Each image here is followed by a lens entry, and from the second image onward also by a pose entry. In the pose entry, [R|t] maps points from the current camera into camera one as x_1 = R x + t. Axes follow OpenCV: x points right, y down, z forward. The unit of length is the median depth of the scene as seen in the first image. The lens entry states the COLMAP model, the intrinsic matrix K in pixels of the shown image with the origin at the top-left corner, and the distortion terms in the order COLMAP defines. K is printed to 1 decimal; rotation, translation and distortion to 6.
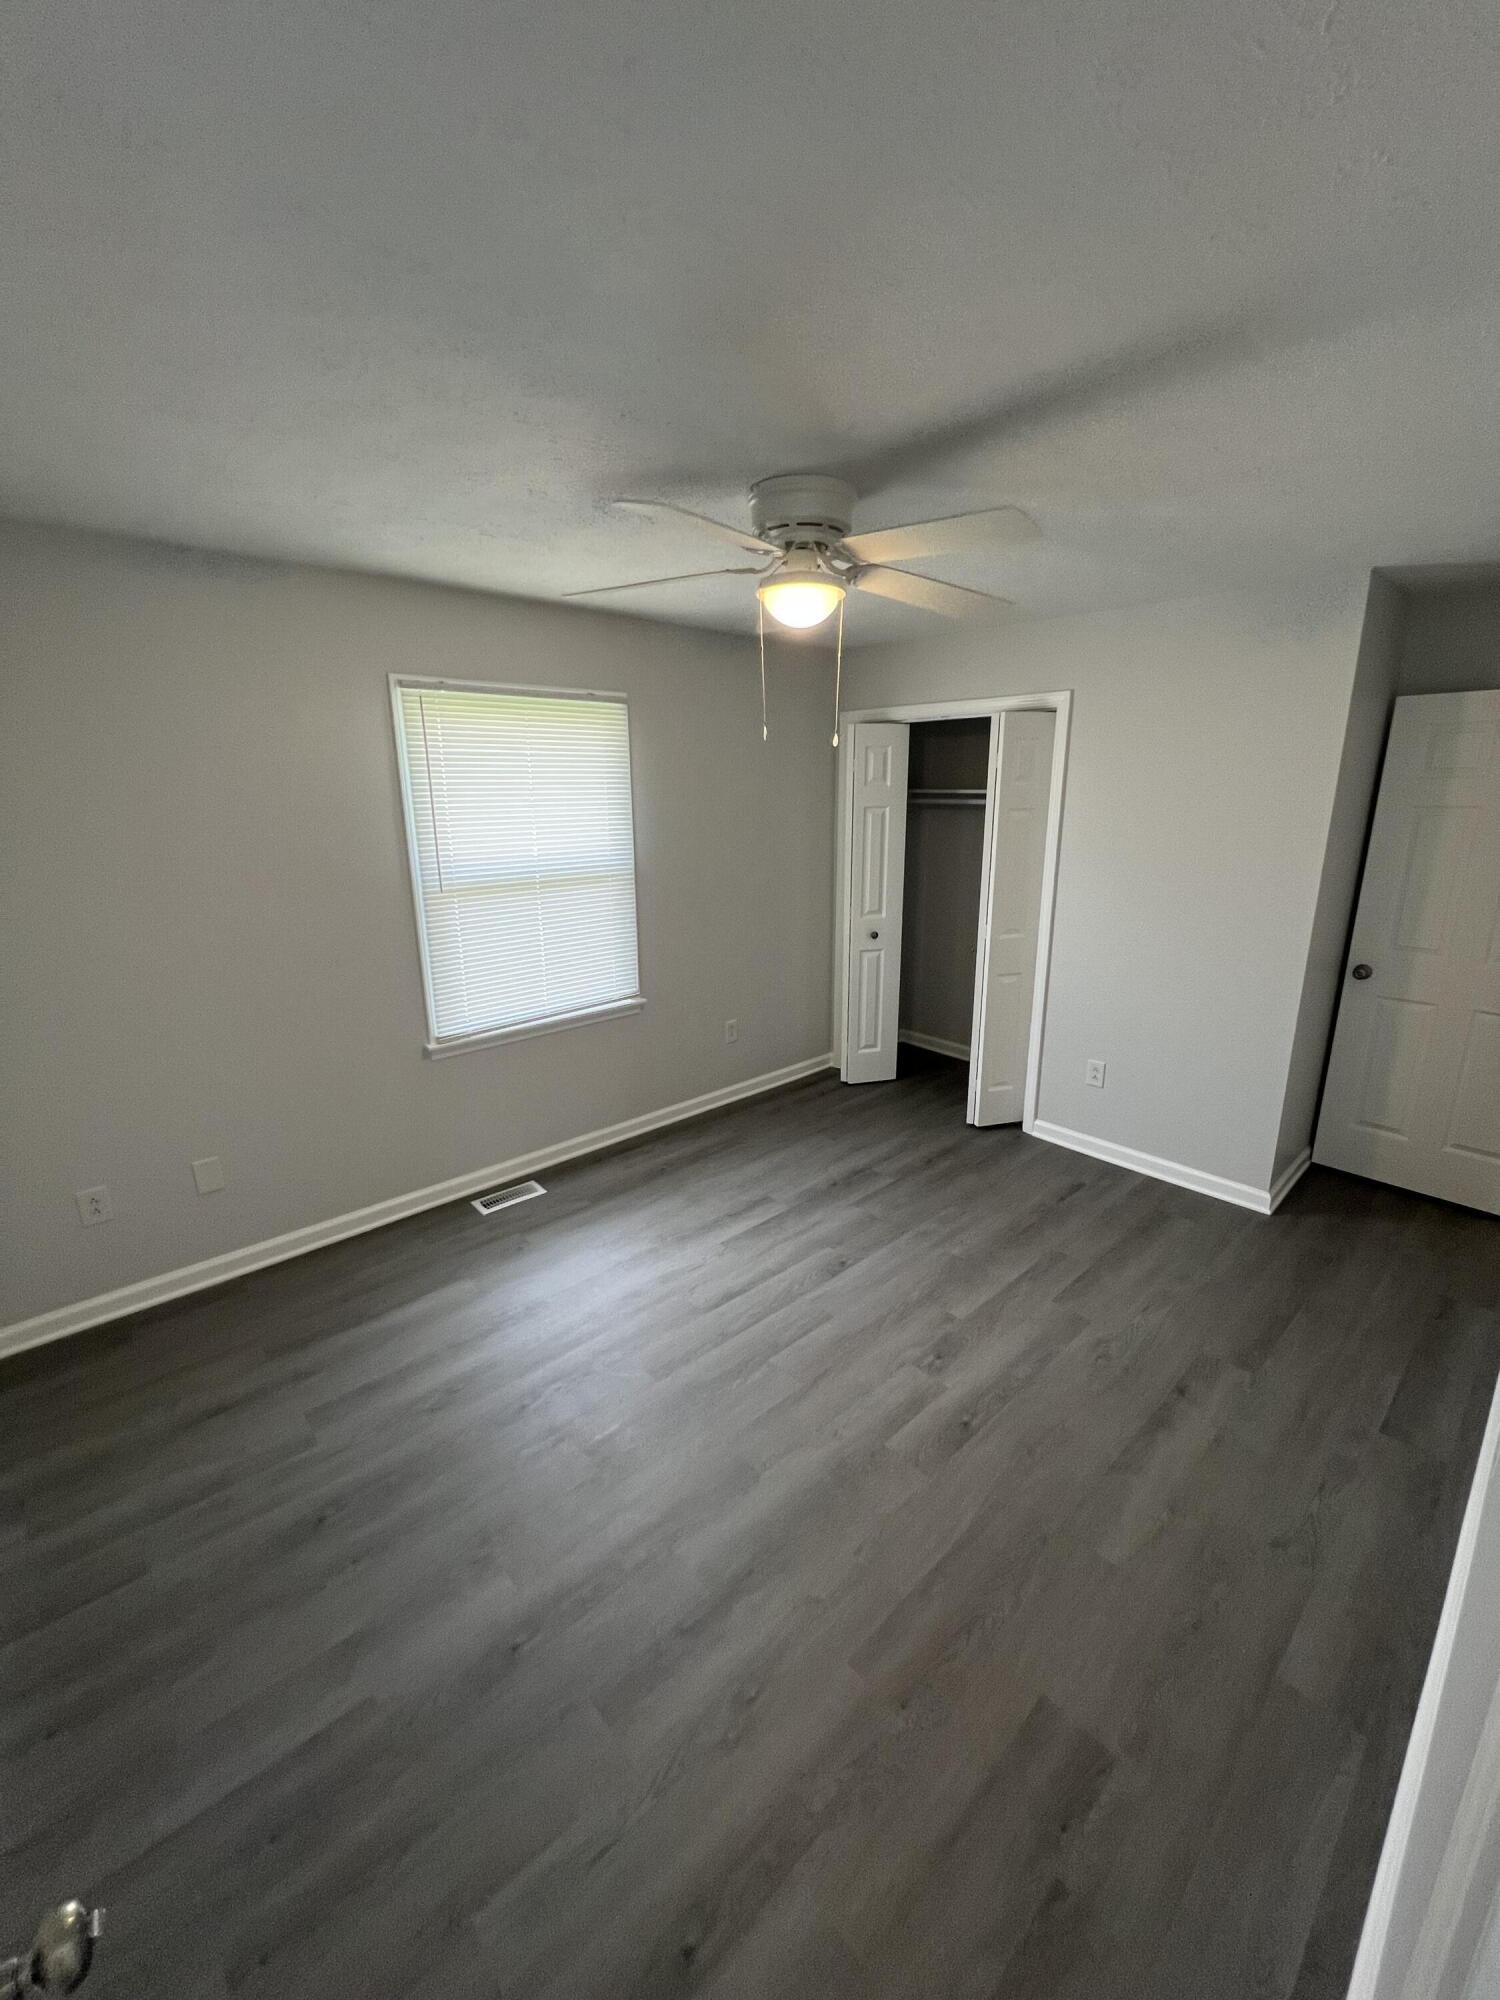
lens RADIAL K [[802.5, 0, 750.3], [0, 802.5, 999.4], [0, 0, 1]] dist [-0.004369, 0.001743]
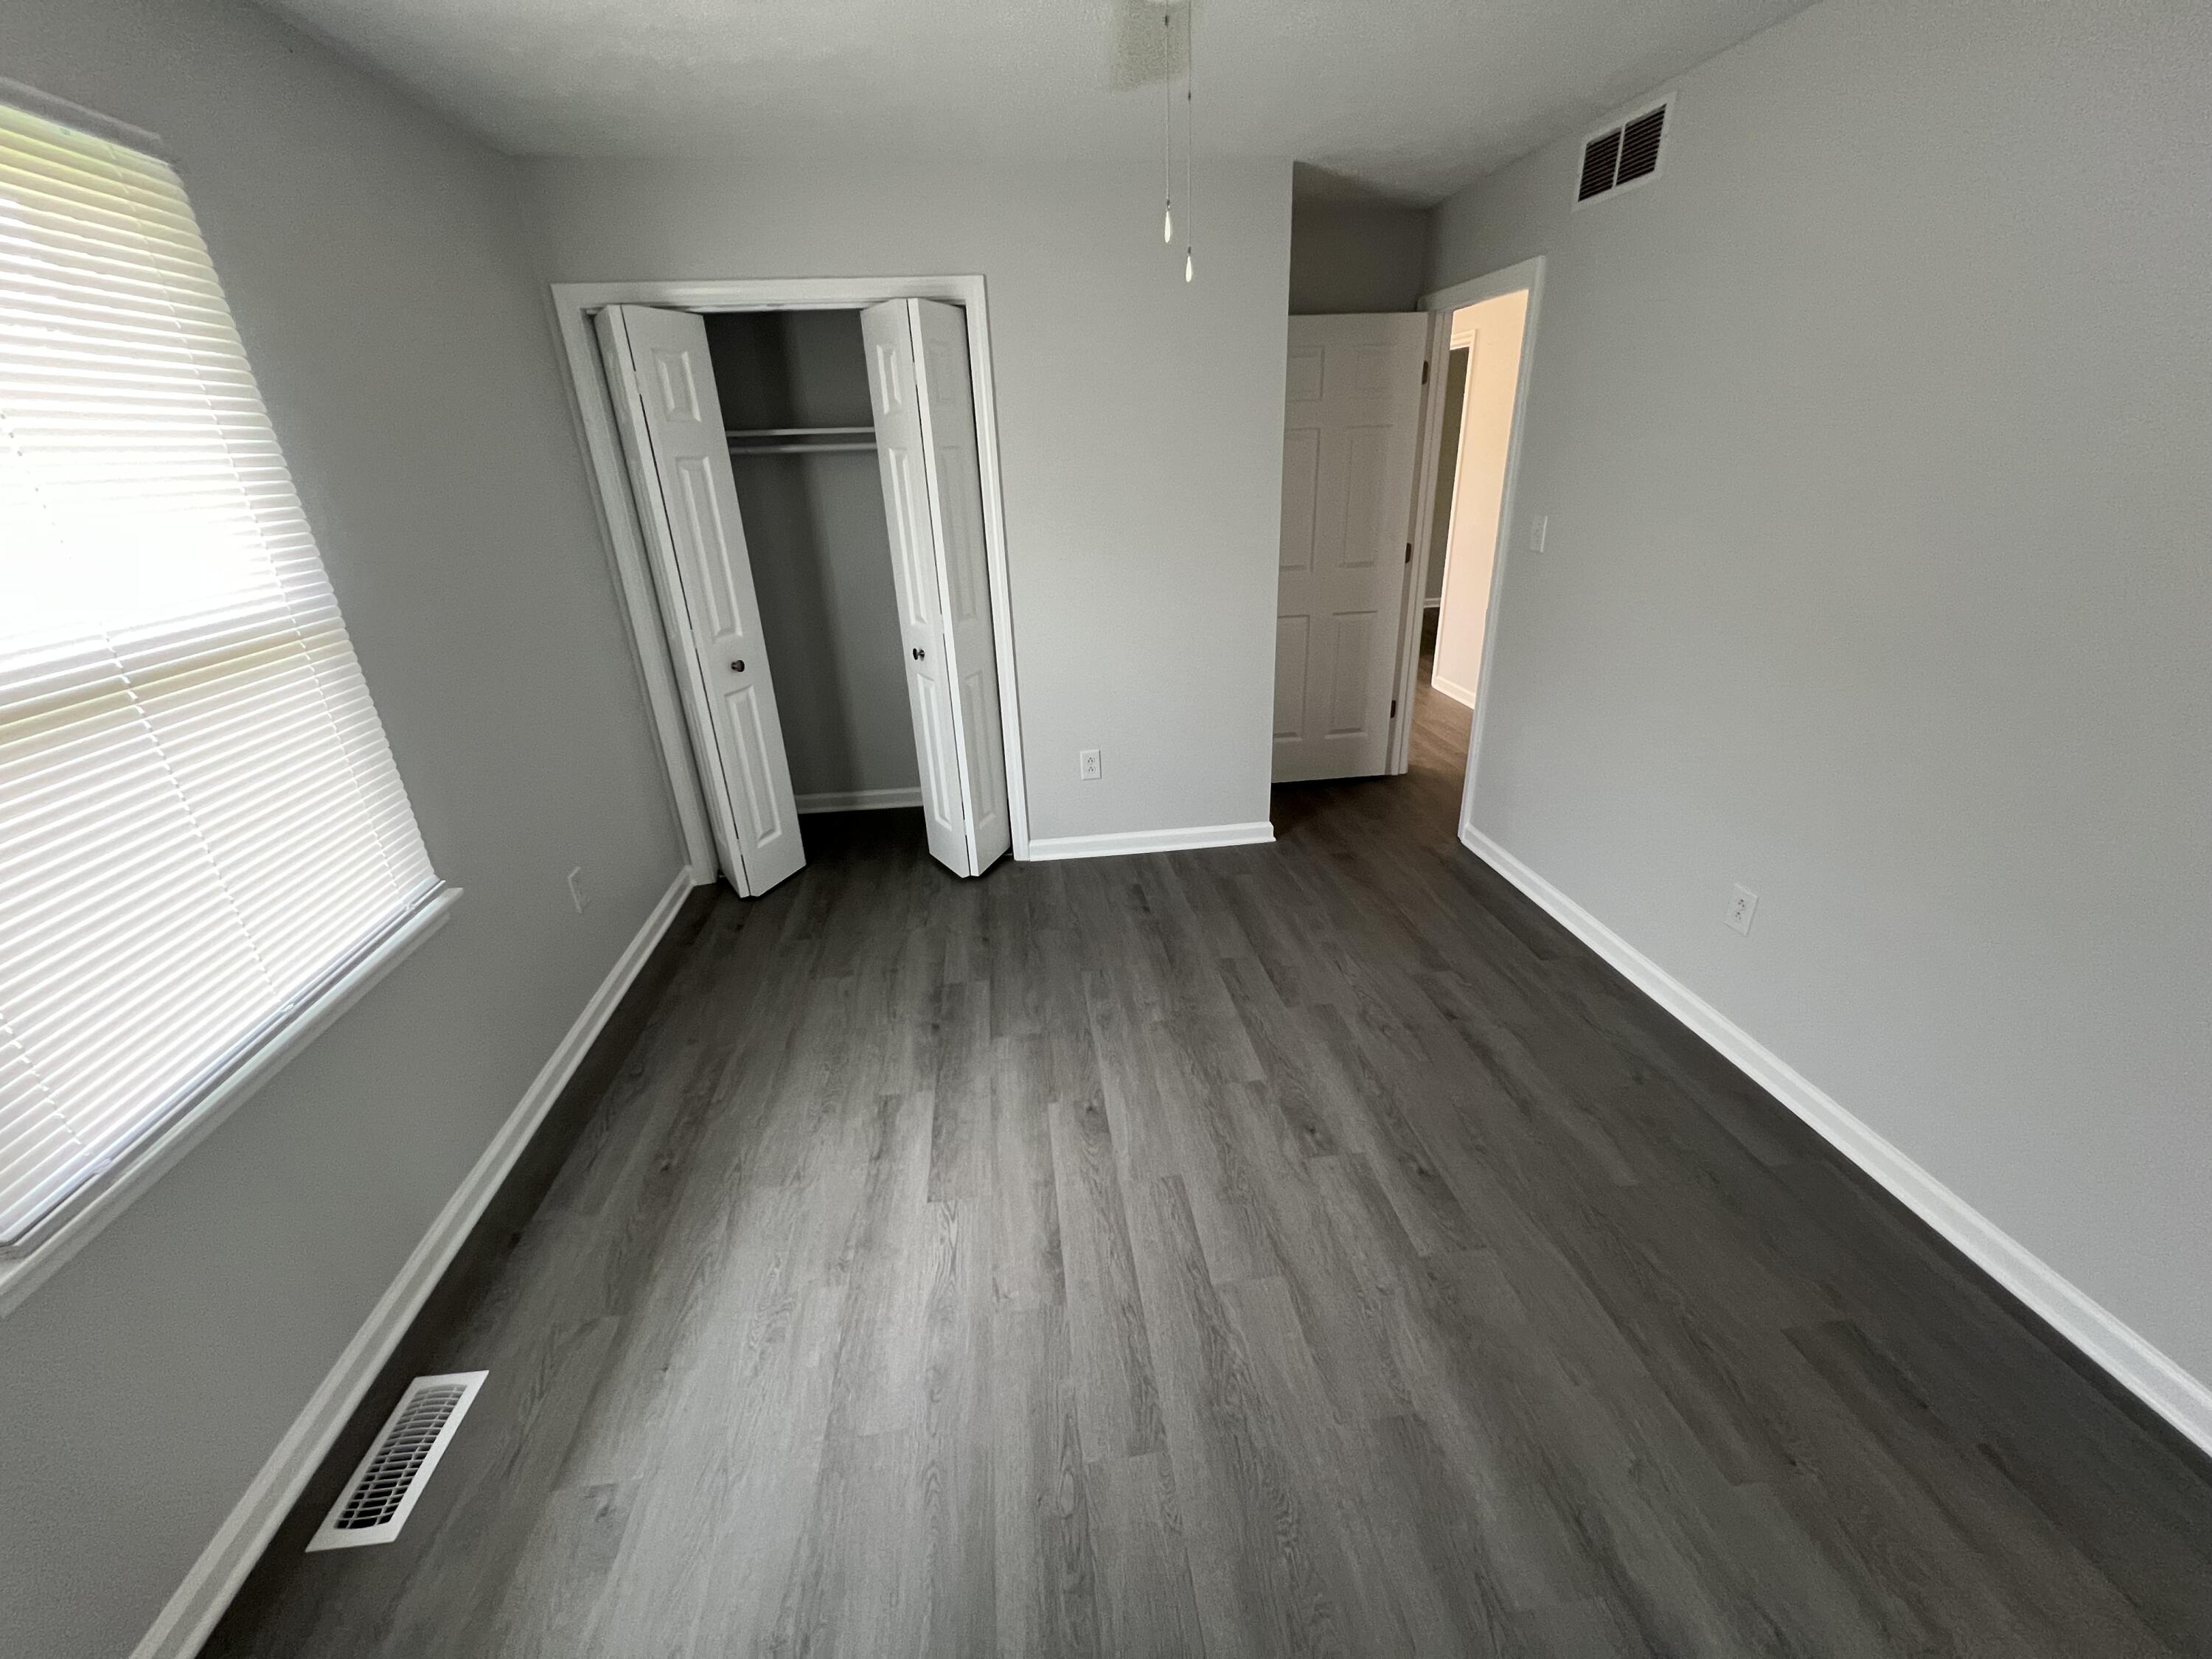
lens RADIAL K [[887.5, 0, 1106.7], [0, 887.5, 826.8], [0, 0, 1]] dist [-0.004369, 0.001743]
pose [[0.578314, -0.336352, 0.743249, -0.367029], [0.239534, 0.940904, 0.239421, -0.087011], [-0.779857, 0.039573, 0.624706, 0.486620]]
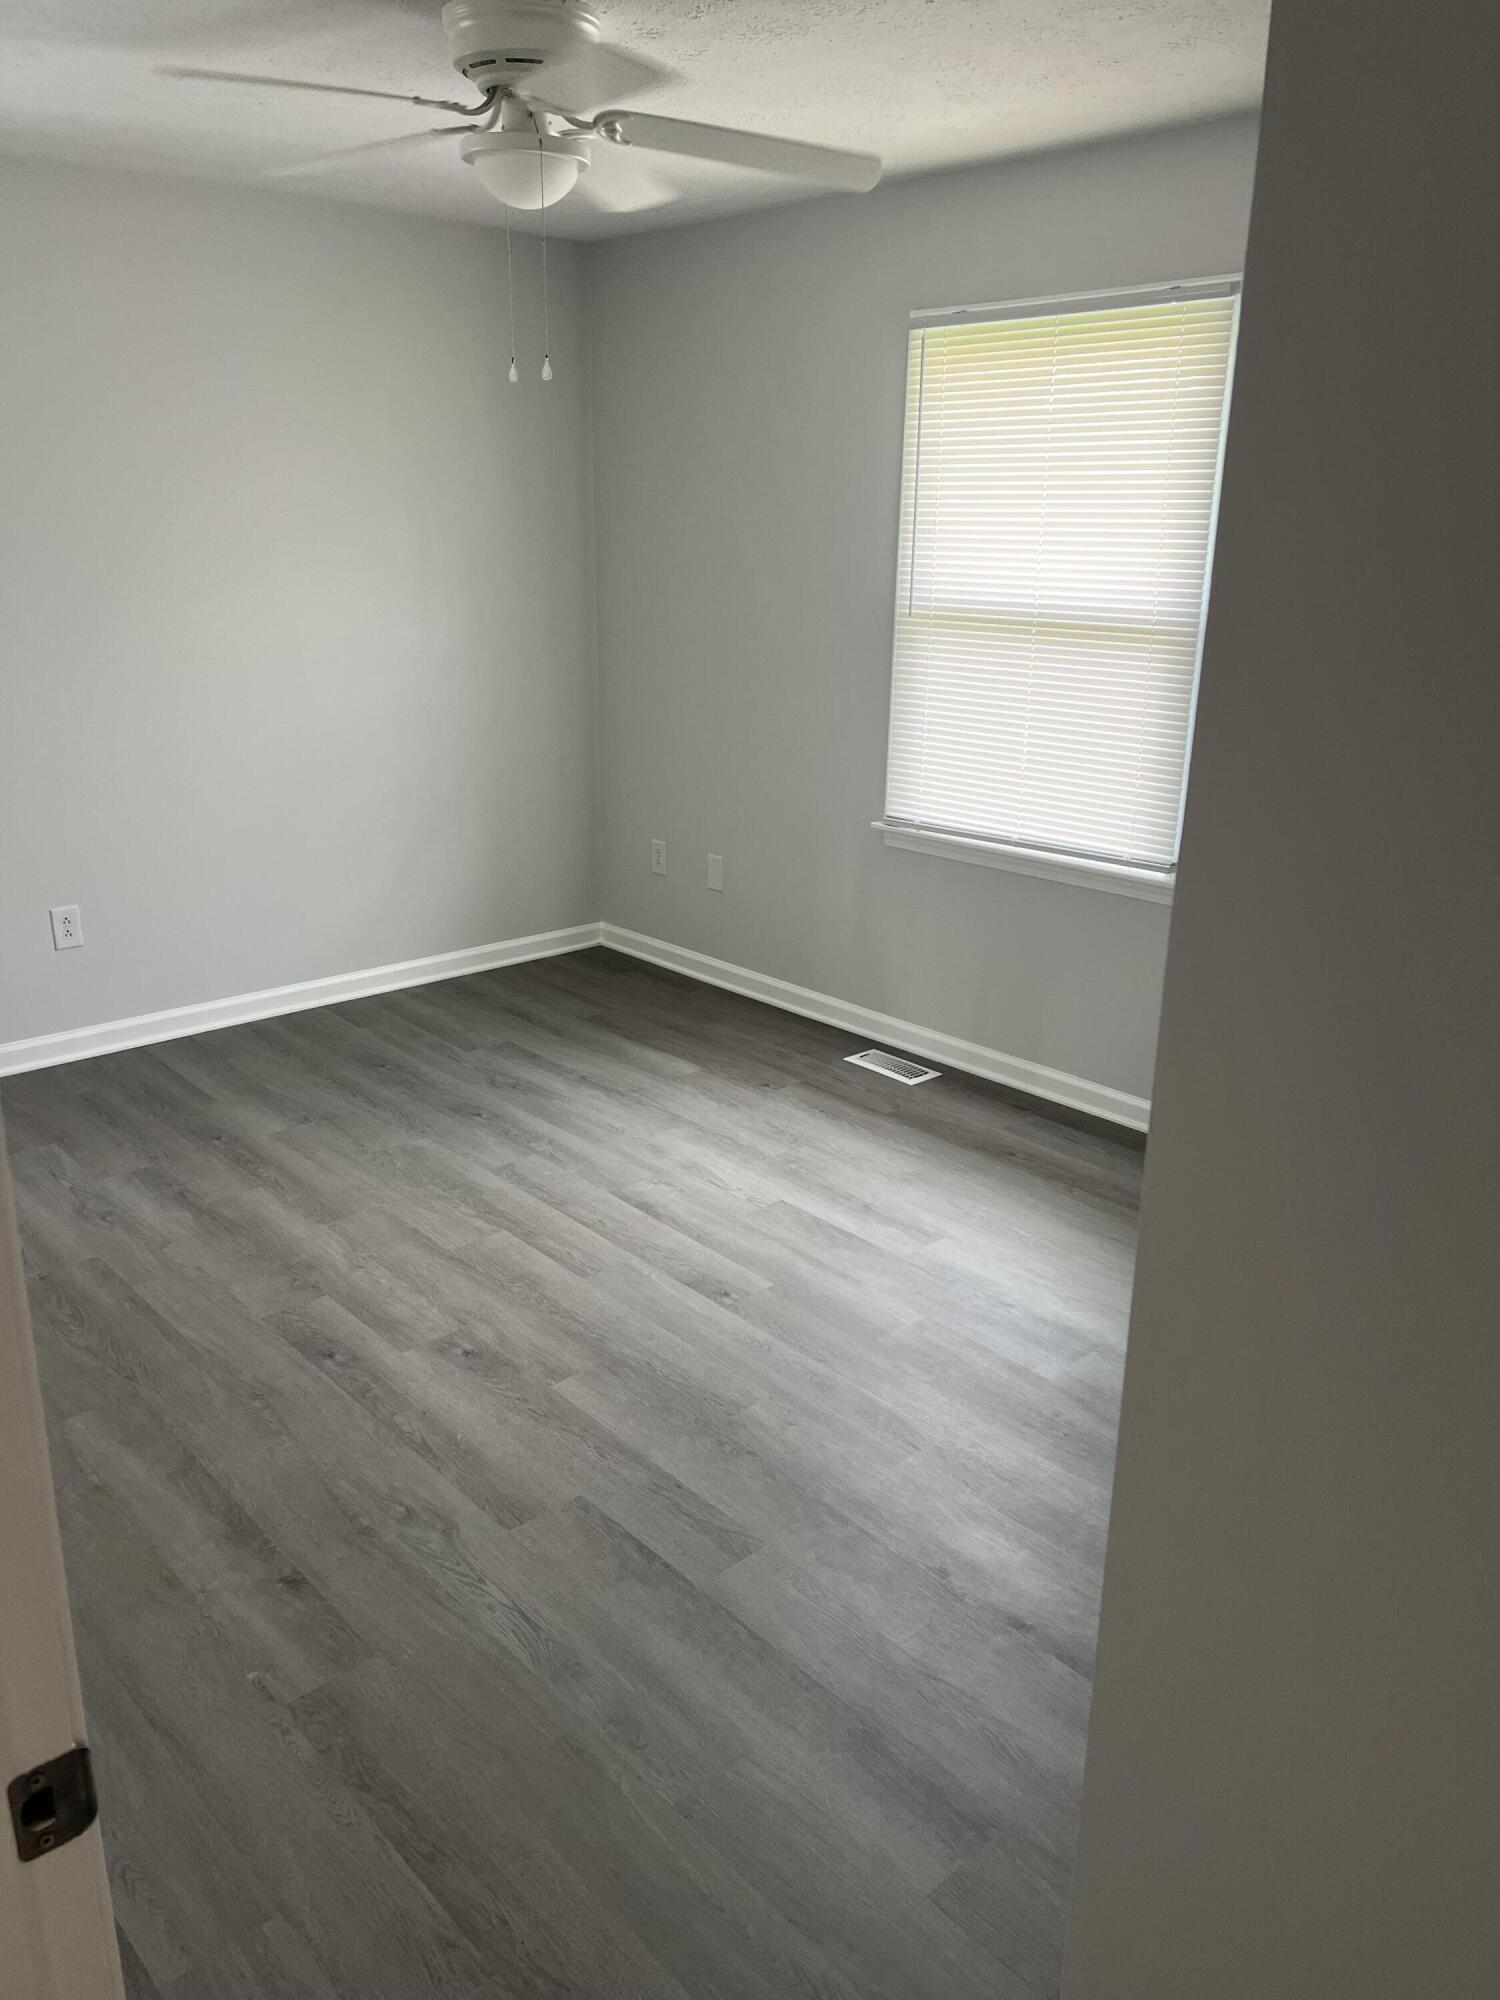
lens RADIAL K [[1512.9, 0, 761.1], [0, 1512.9, 998.0], [0, 0, 1]] dist [0.056332, -0.057549]
pose [[-0.001879, 0.313674, -0.949529, 1.077087], [-0.270466, 0.913982, 0.302466, -0.205407], [0.962728, 0.257384, 0.083121, 0.866791]]
